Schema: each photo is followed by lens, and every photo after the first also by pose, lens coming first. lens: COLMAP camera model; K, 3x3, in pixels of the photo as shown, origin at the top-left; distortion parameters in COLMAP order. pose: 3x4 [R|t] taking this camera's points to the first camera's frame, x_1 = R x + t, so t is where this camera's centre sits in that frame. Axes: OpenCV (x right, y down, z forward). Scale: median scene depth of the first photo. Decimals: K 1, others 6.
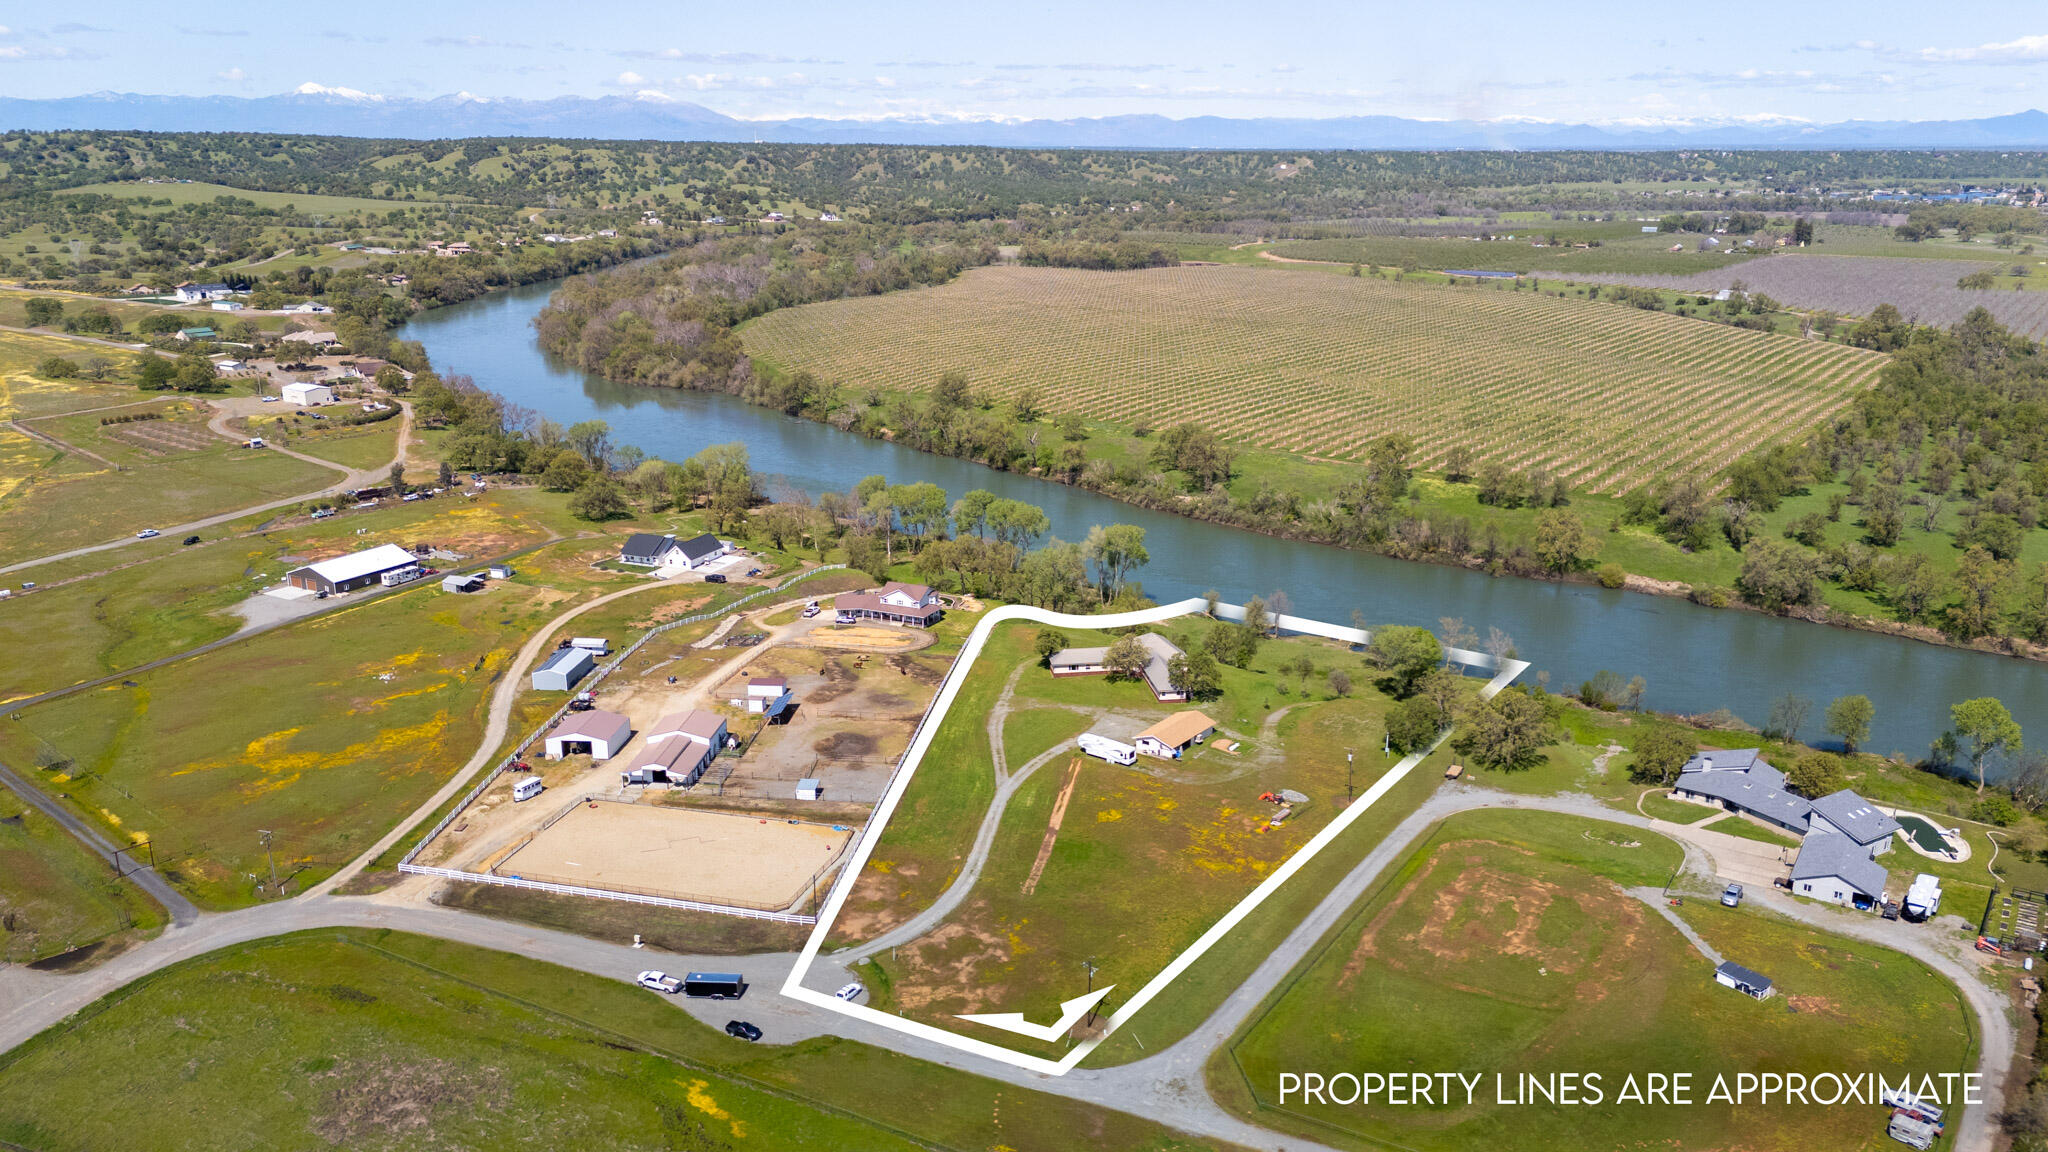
lens RADIAL K [[1495.0, 0, 1028.7], [0, 1495.0, 574.4], [0, 0, 1]] dist [0.046547, -0.040376]
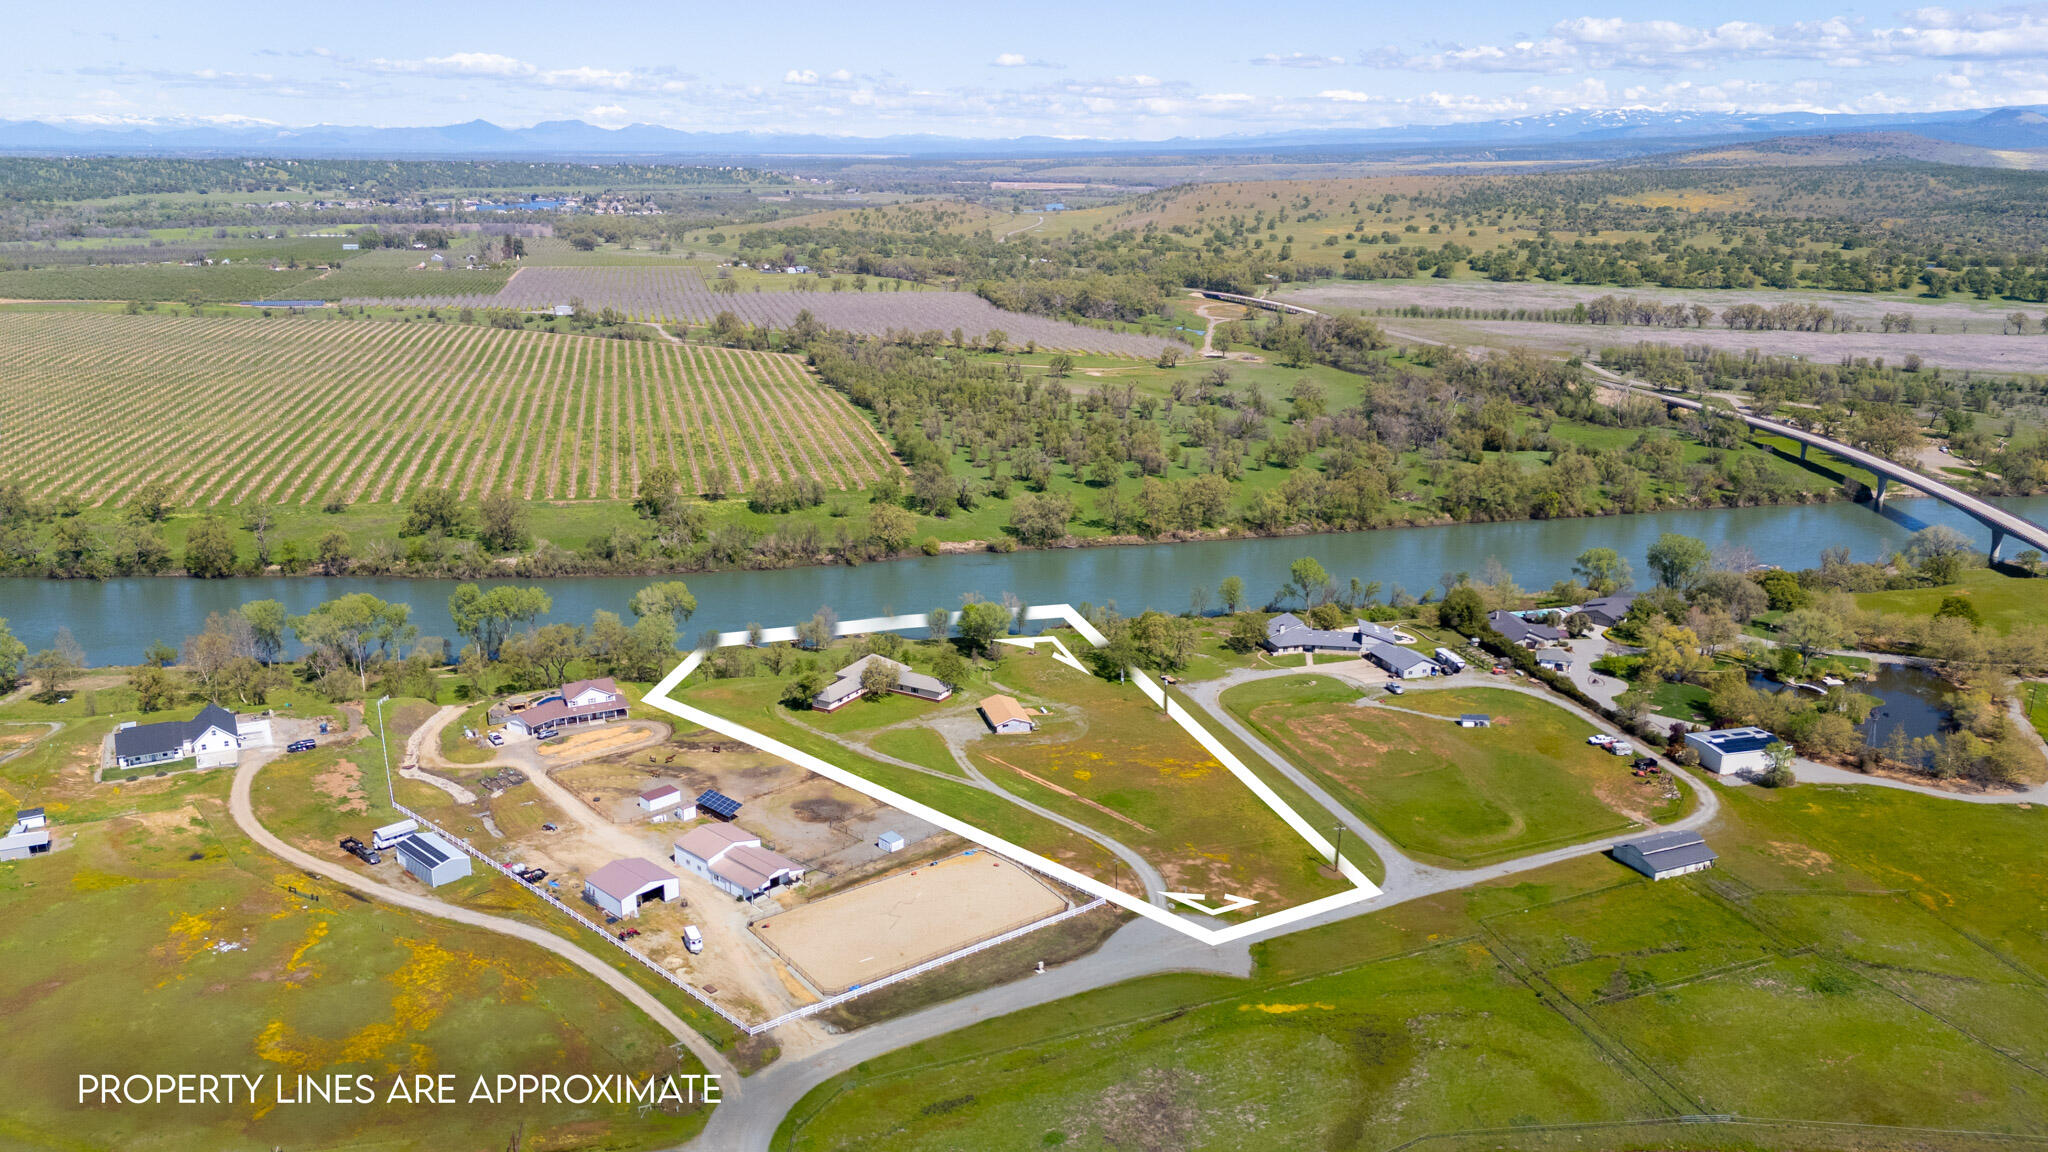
lens RADIAL K [[1495.0, 0, 1025.1], [0, 1495.0, 583.7], [0, 0, 1]] dist [0.046547, -0.040376]
pose [[0.619986, -0.211685, 0.755517, -0.683804], [0.208302, 0.972771, 0.101621, -0.103470], [-0.756457, 0.094372, 0.647199, 0.149334]]
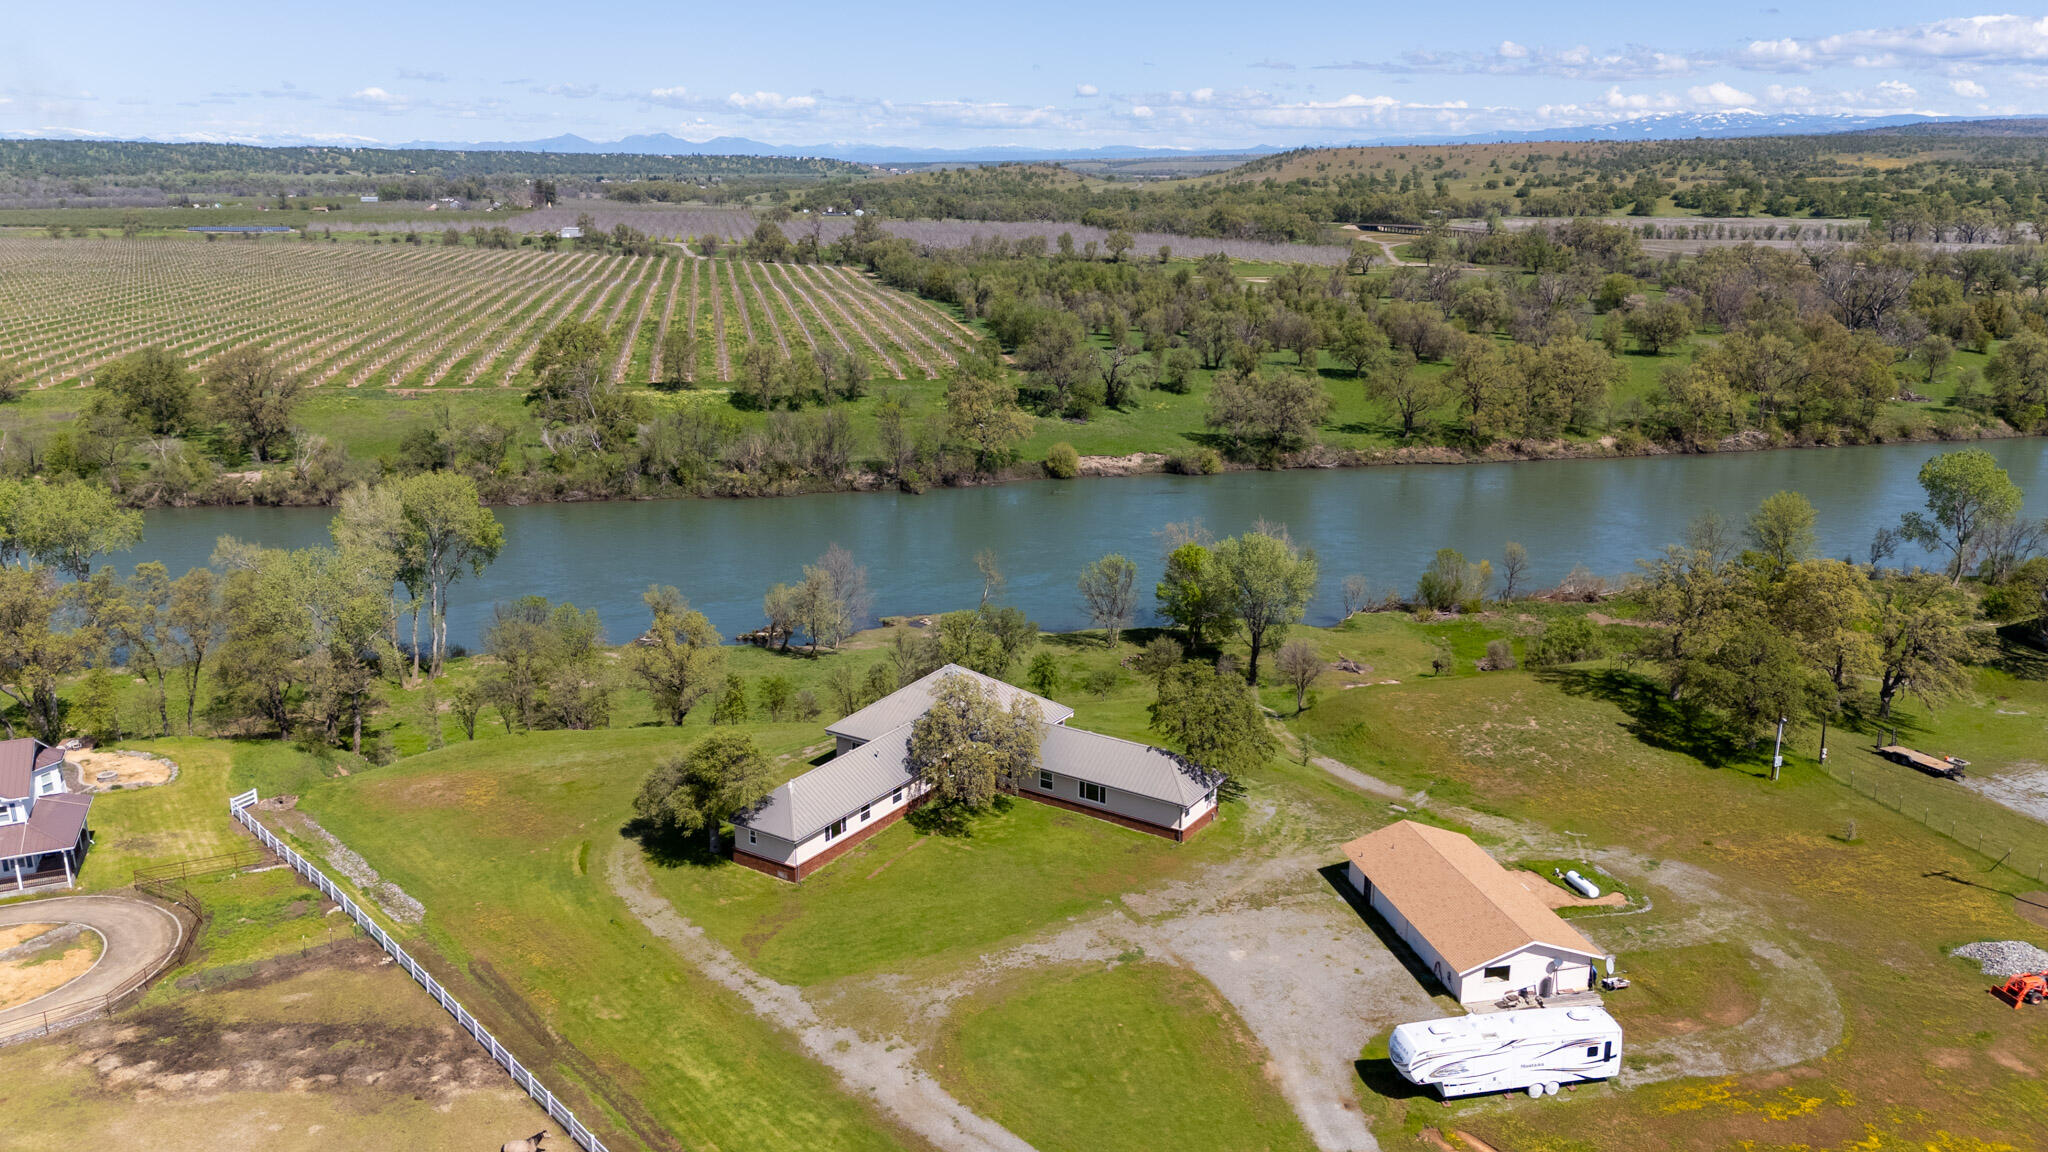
lens RADIAL K [[1495.0, 0, 1028.2], [0, 1495.0, 580.5], [0, 0, 1]] dist [0.046547, -0.040376]
pose [[0.658267, -0.198857, 0.726044, -0.154435], [0.204462, 0.975451, 0.081793, -0.005887], [-0.724486, 0.094607, 0.682767, 0.714577]]
